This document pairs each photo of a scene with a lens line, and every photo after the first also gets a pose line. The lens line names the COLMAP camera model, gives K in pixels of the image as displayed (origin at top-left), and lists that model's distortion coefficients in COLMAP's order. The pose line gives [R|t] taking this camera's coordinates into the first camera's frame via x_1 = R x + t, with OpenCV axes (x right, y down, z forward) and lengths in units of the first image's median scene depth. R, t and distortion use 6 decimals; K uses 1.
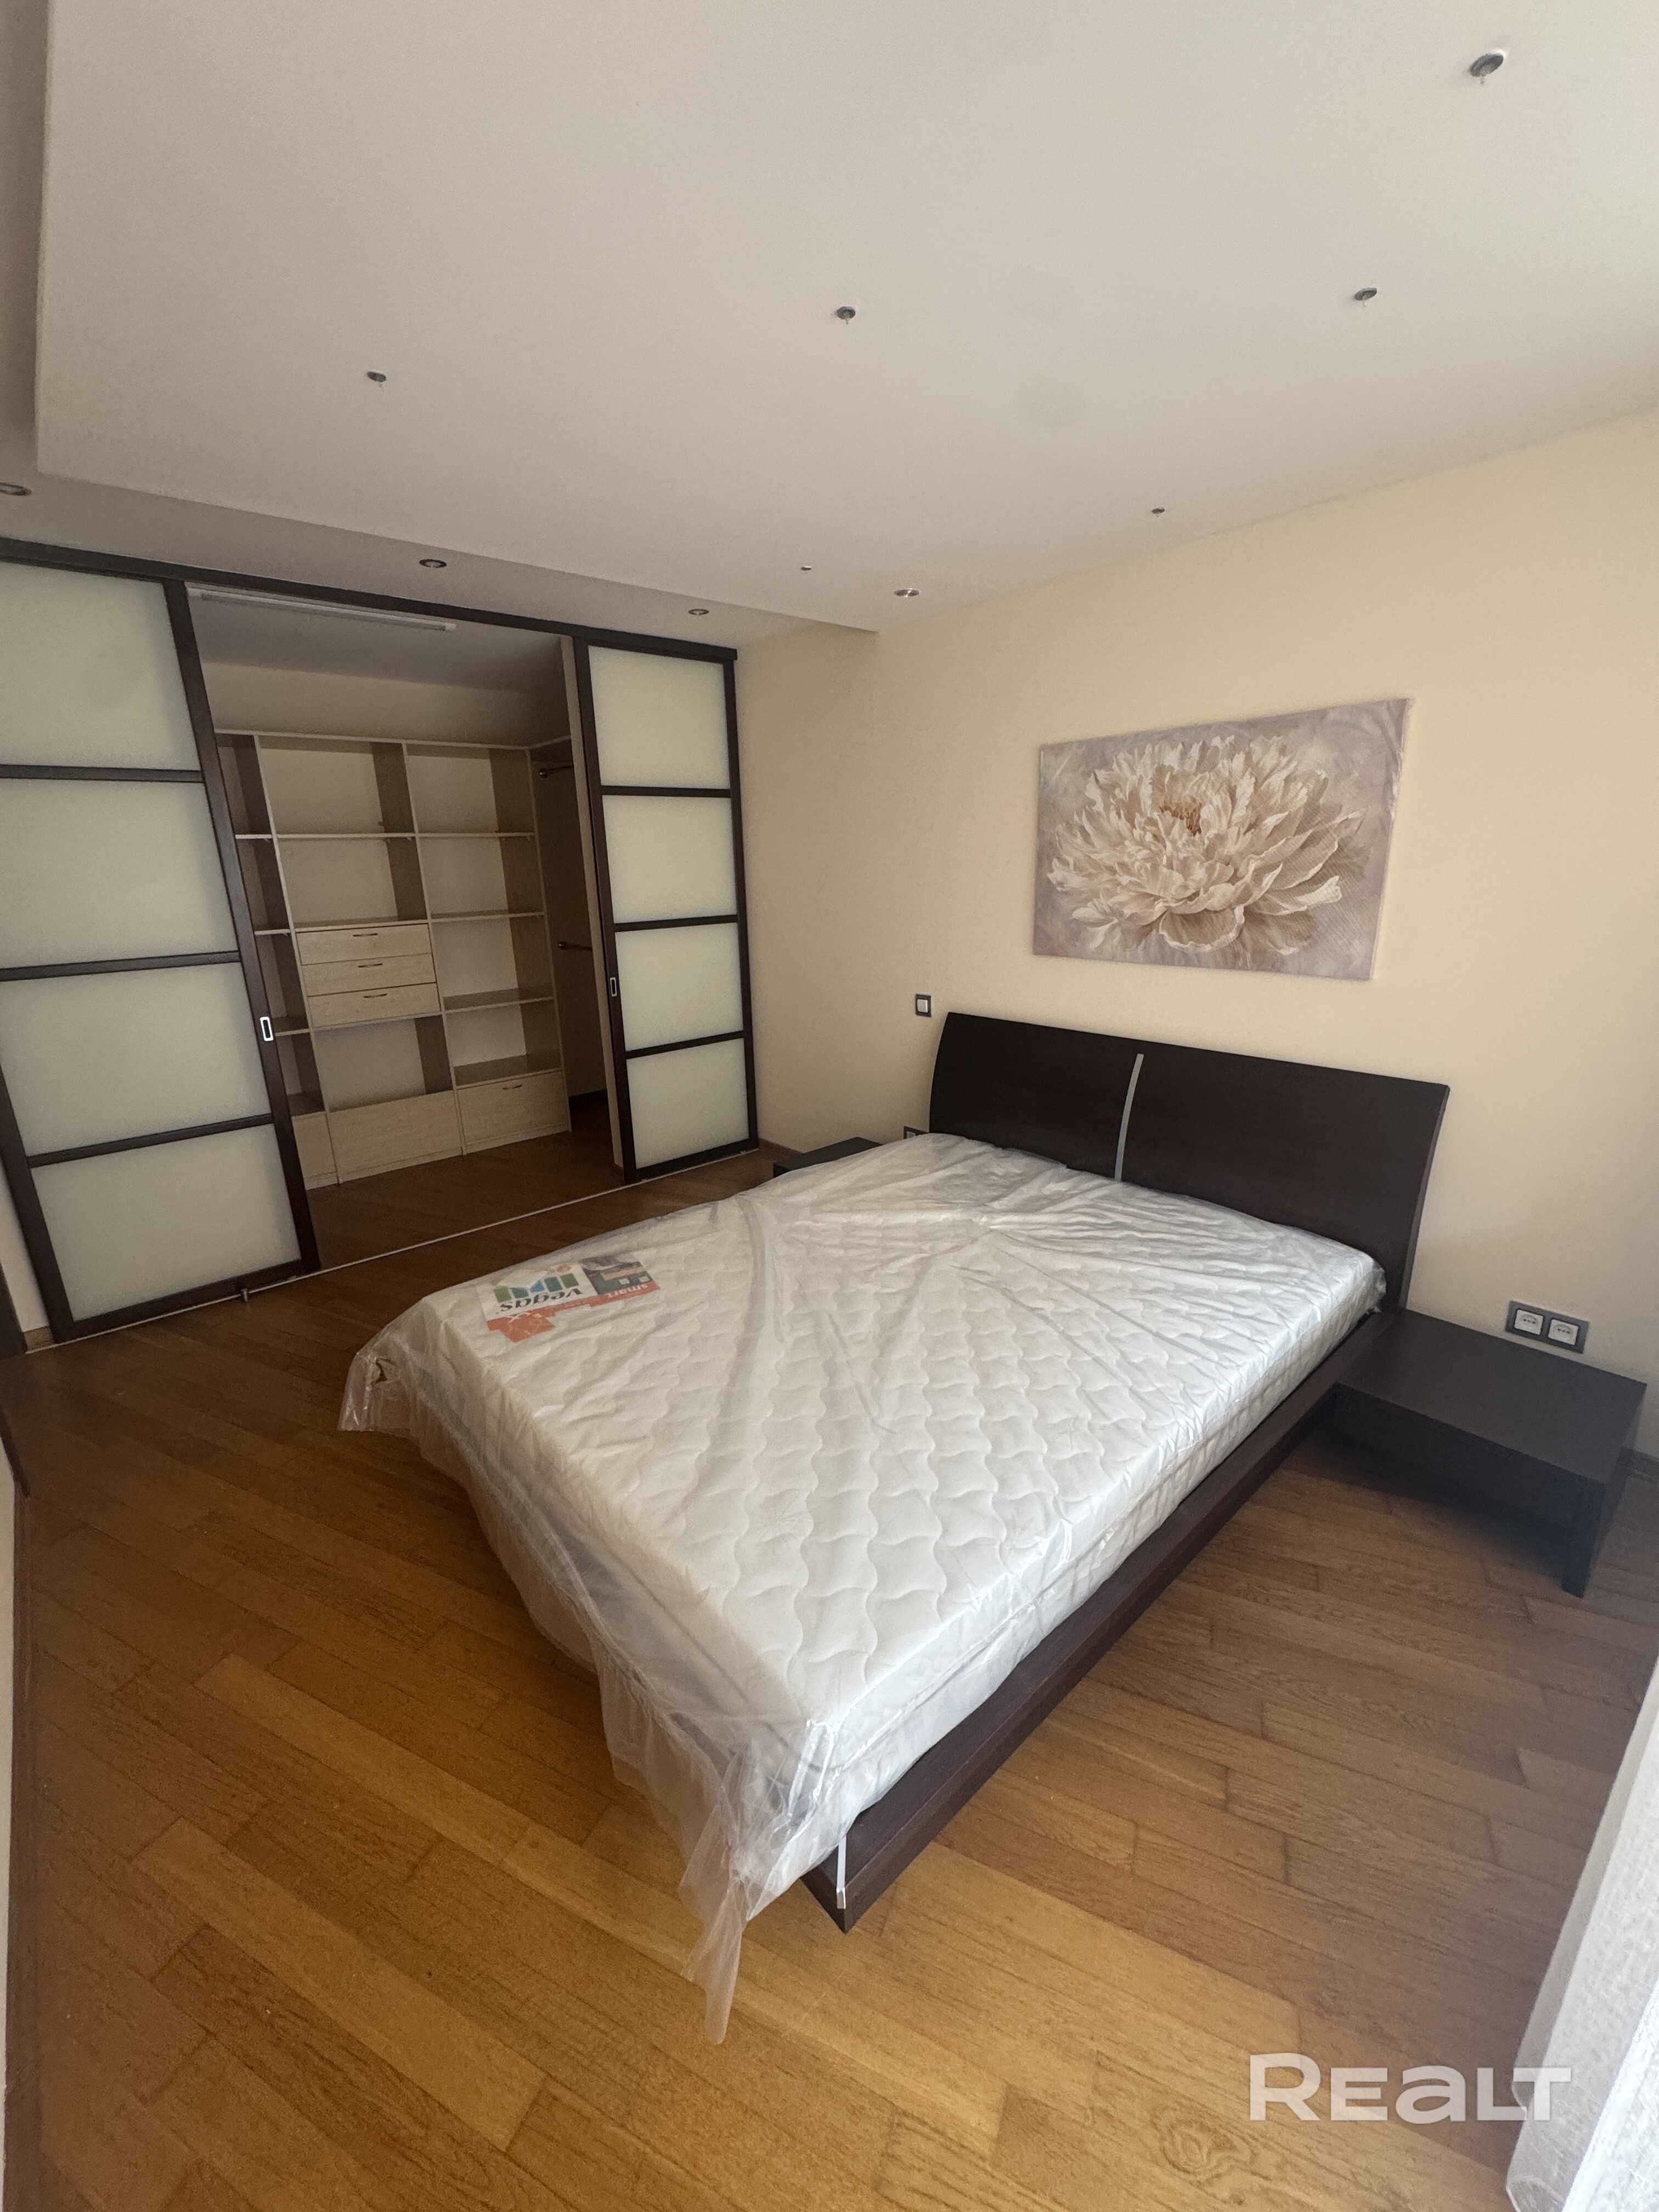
lens RADIAL K [[874.7, 0, 829.5], [0, 874.7, 1106.0], [0, 0, 1]] dist [-0.012537, -0.000097]
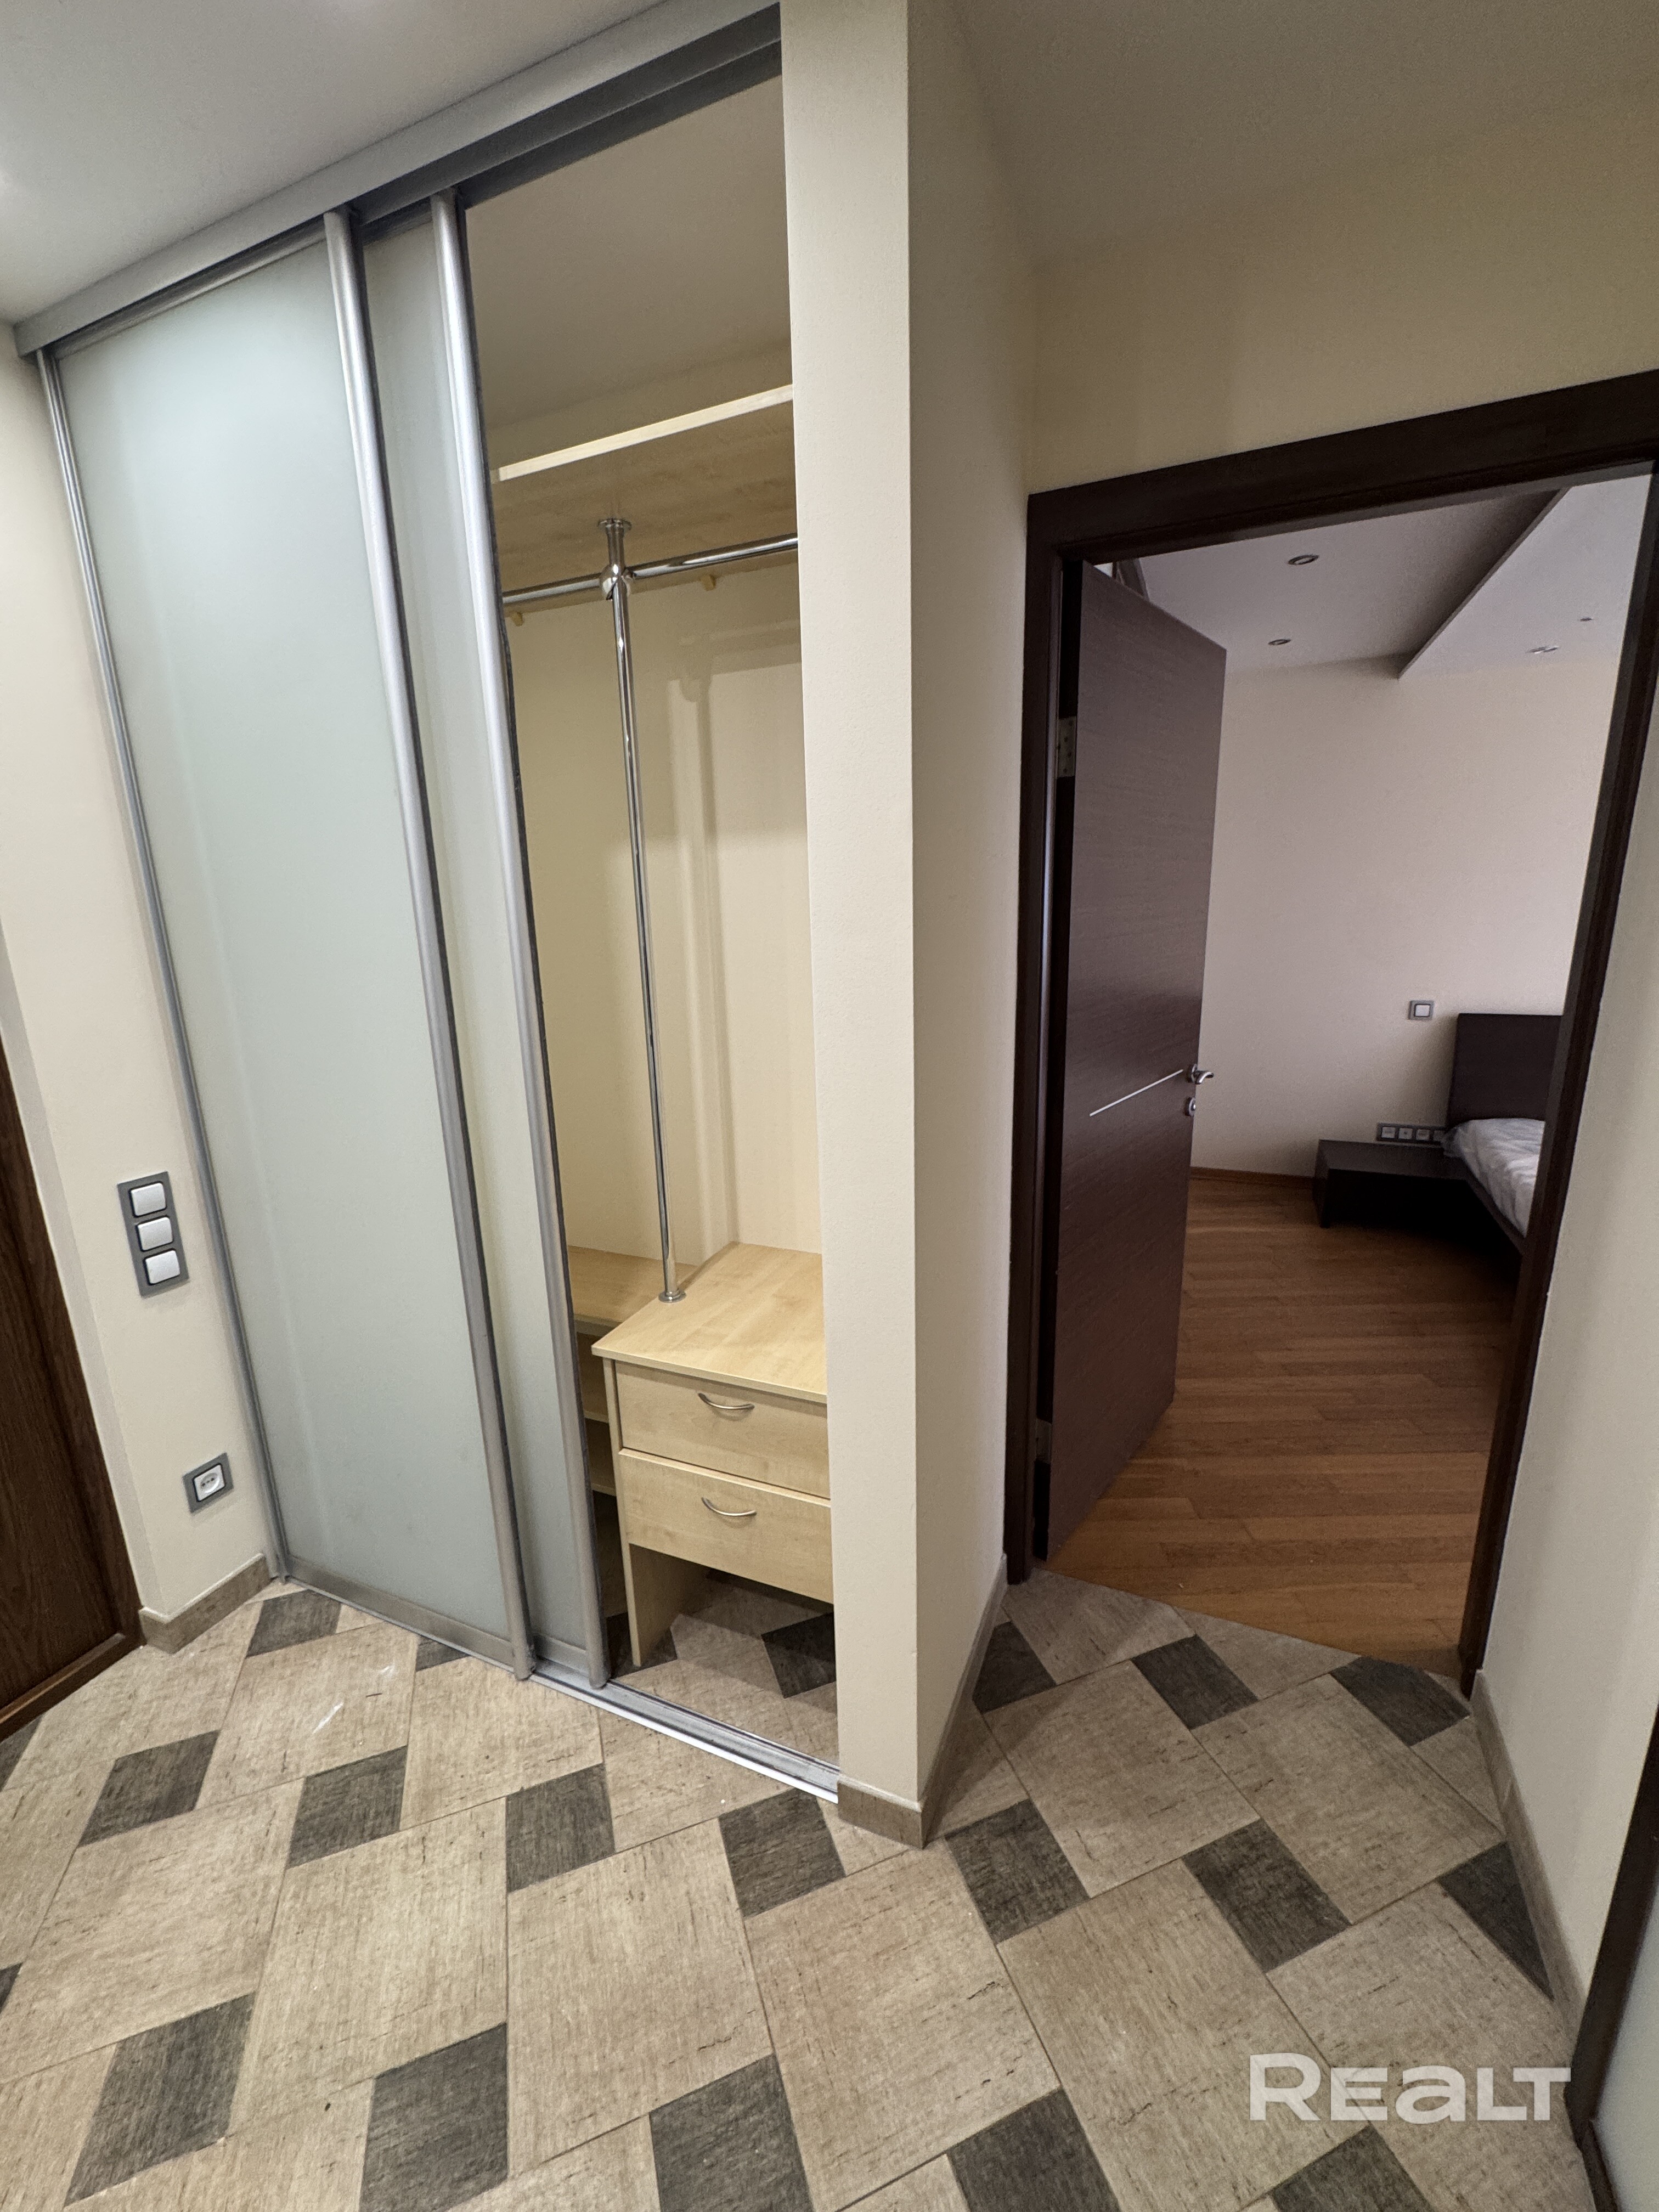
lens RADIAL K [[883.8, 0, 828.8], [0, 883.8, 1116.8], [0, 0, 1]] dist [-0.012059, -0.000051]
pose [[0.906125, -0.099468, 0.411149, -1.297044], [0.117822, 0.992844, -0.019470, -0.057153], [-0.406270, 0.066085, 0.911360, 0.353419]]
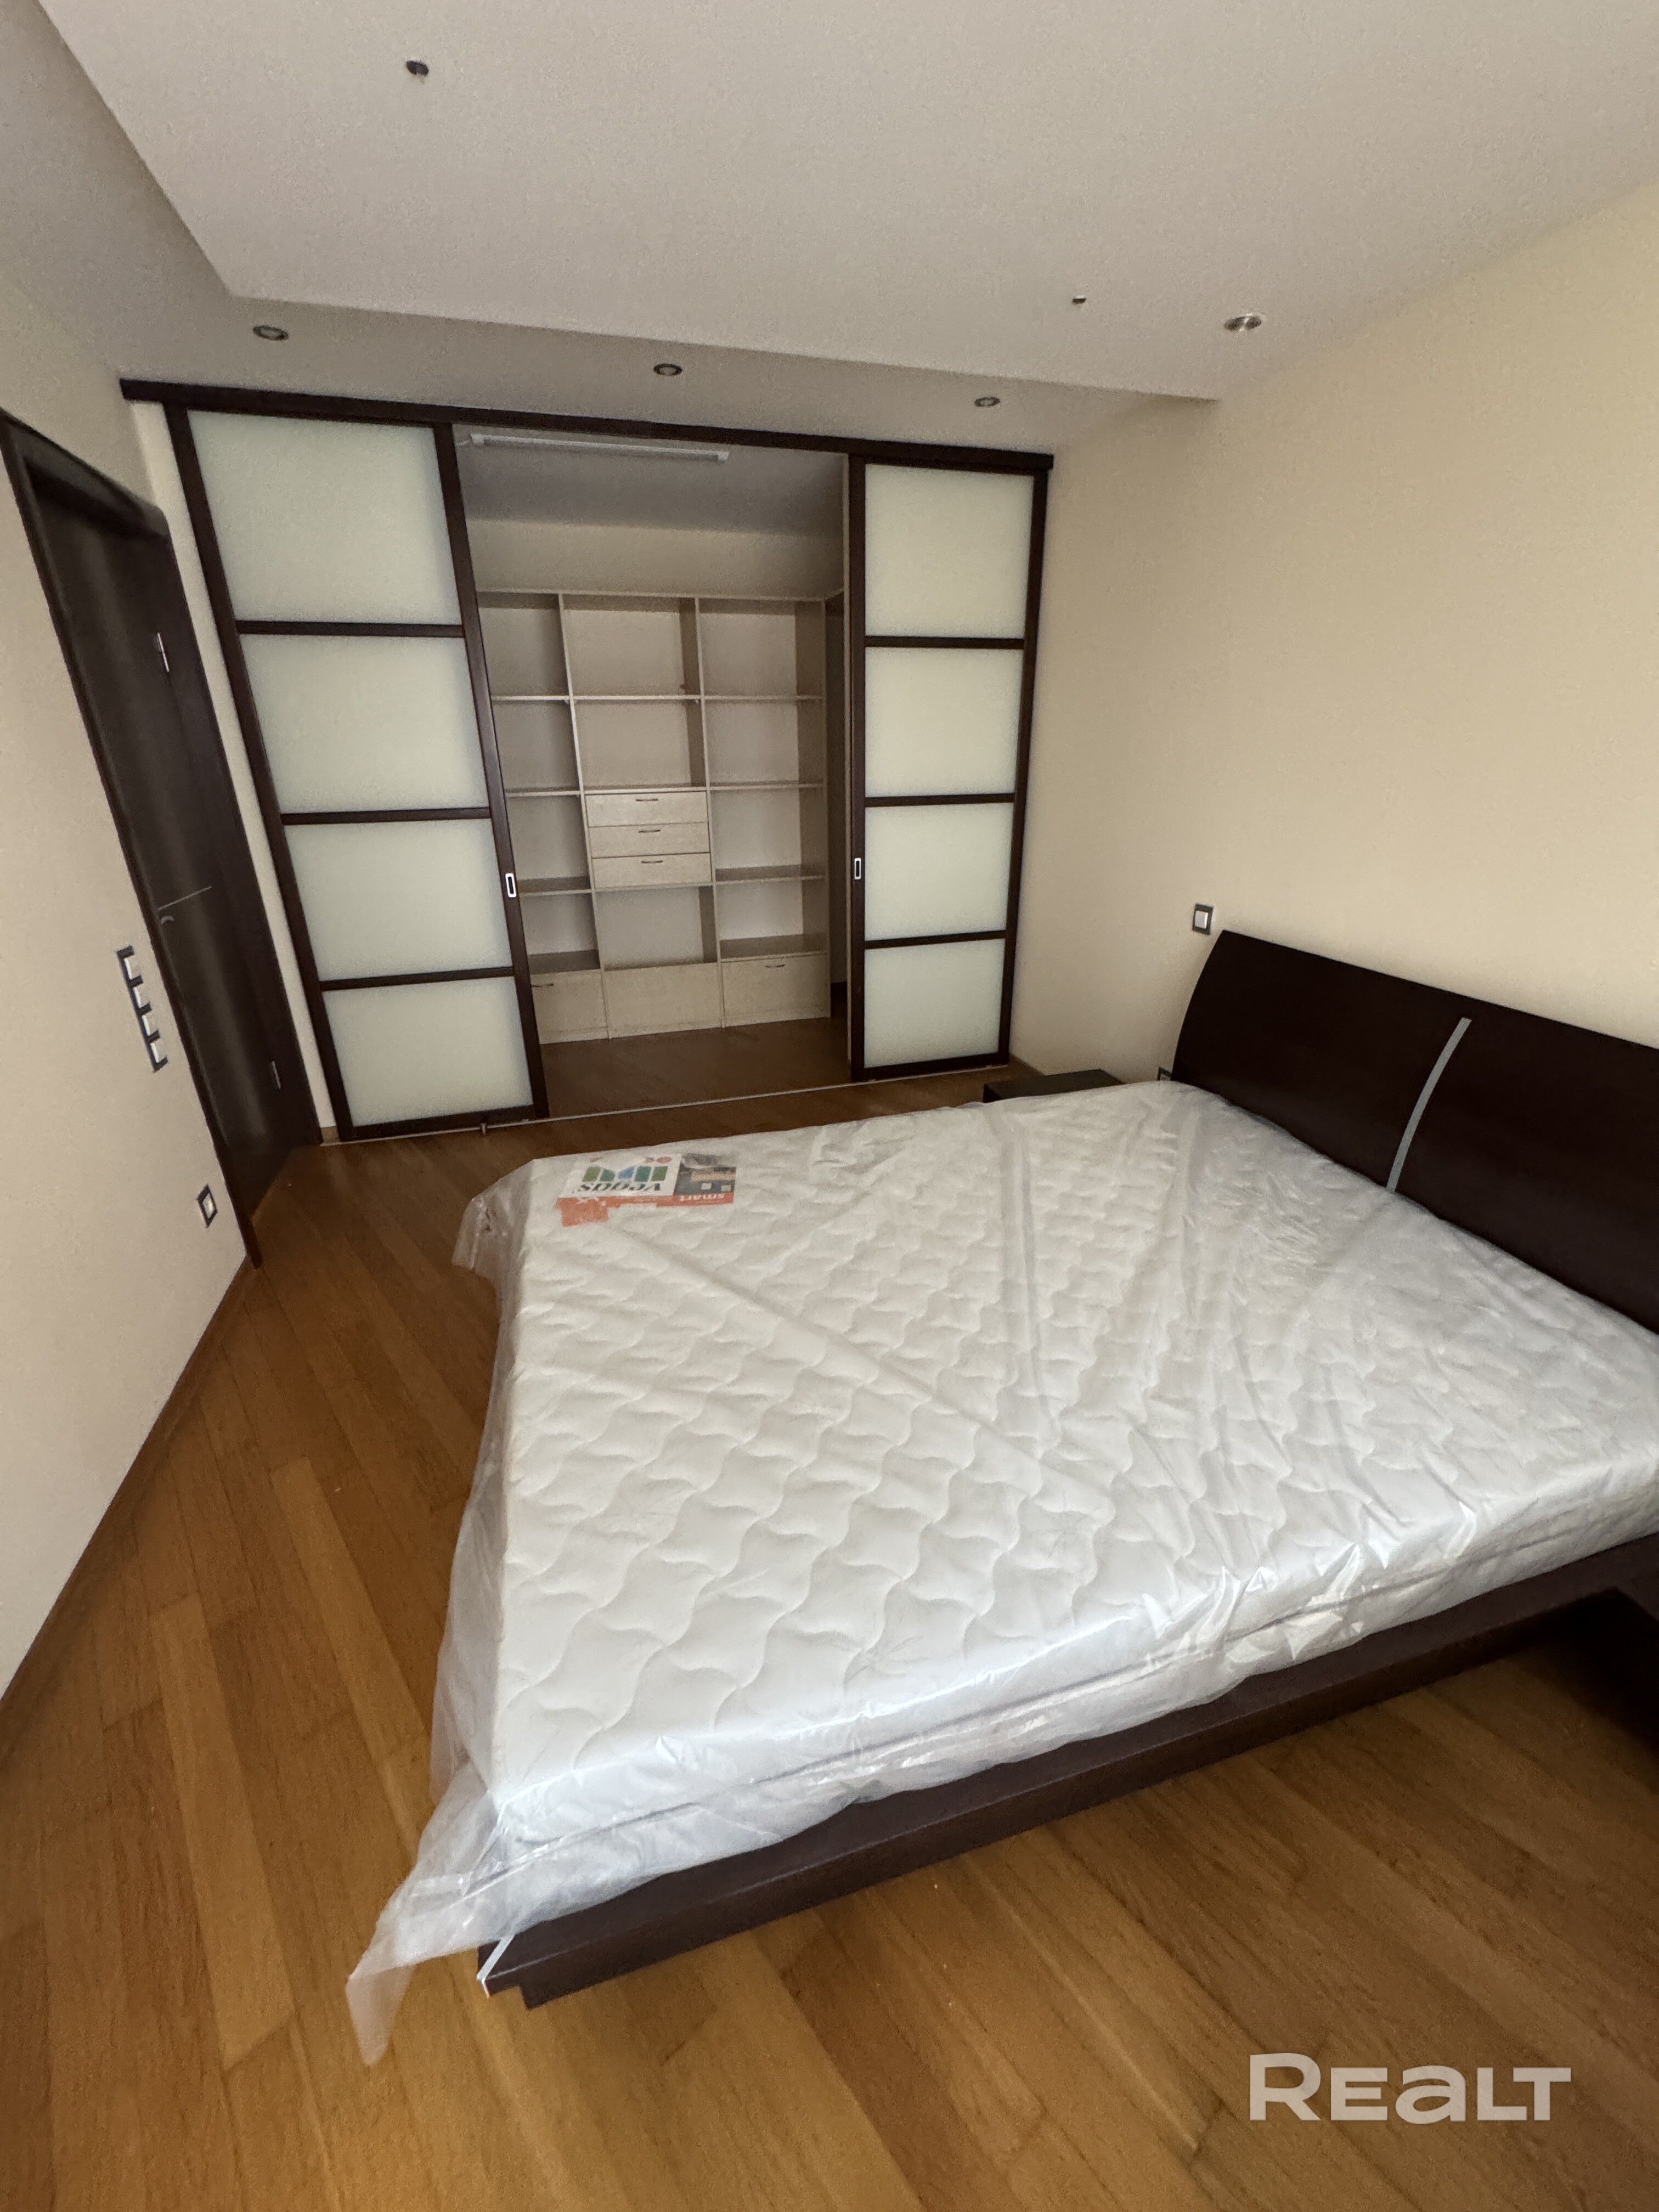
lens RADIAL K [[874.6, 0, 818.6], [0, 874.6, 1119.3], [0, 0, 1]] dist [-0.008718, 0.000028]
pose [[0.905628, 0.179063, -0.384414, 0.161712], [-0.126901, 0.979374, 0.157238, -0.022443], [0.404640, -0.093616, 0.909671, 0.158018]]
